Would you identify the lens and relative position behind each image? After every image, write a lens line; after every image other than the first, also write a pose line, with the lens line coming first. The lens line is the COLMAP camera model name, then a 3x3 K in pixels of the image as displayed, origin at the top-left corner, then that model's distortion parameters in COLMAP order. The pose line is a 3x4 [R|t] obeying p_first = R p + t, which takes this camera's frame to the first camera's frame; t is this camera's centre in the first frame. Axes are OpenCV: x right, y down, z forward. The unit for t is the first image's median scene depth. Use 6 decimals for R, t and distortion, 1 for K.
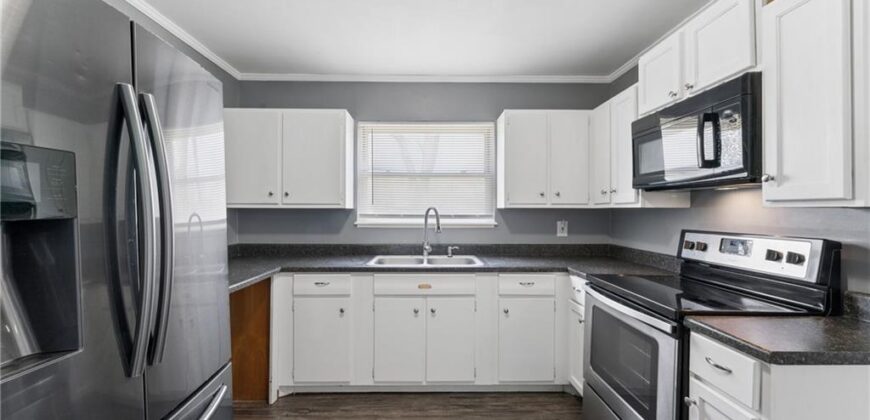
lens RADIAL K [[347.7, 0, 453.7], [0, 347.7, 217.5], [0, 0, 1]] dist [-0.003294, -0.000052]
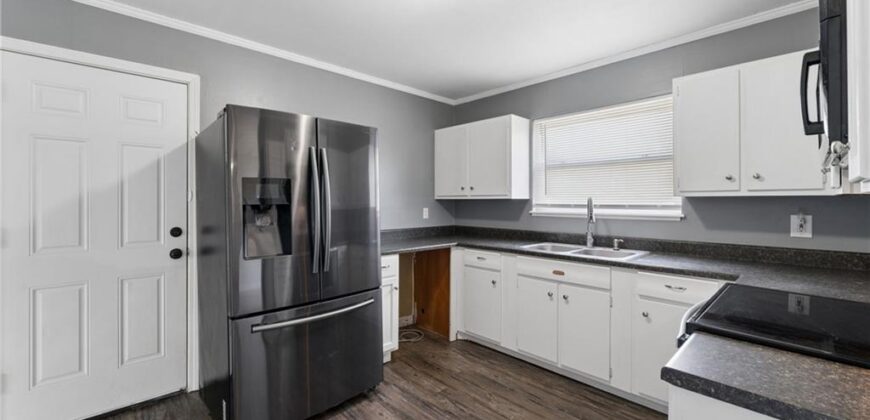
lens RADIAL K [[347.7, 0, 427.4], [0, 347.7, 210.7], [0, 0, 1]] dist [-0.003294, -0.000052]
pose [[0.670148, 0.016974, -0.742033, 0.420329], [-0.011348, 0.999856, 0.012624, 0.002541], [0.742140, -0.000039, 0.670244, 0.004302]]
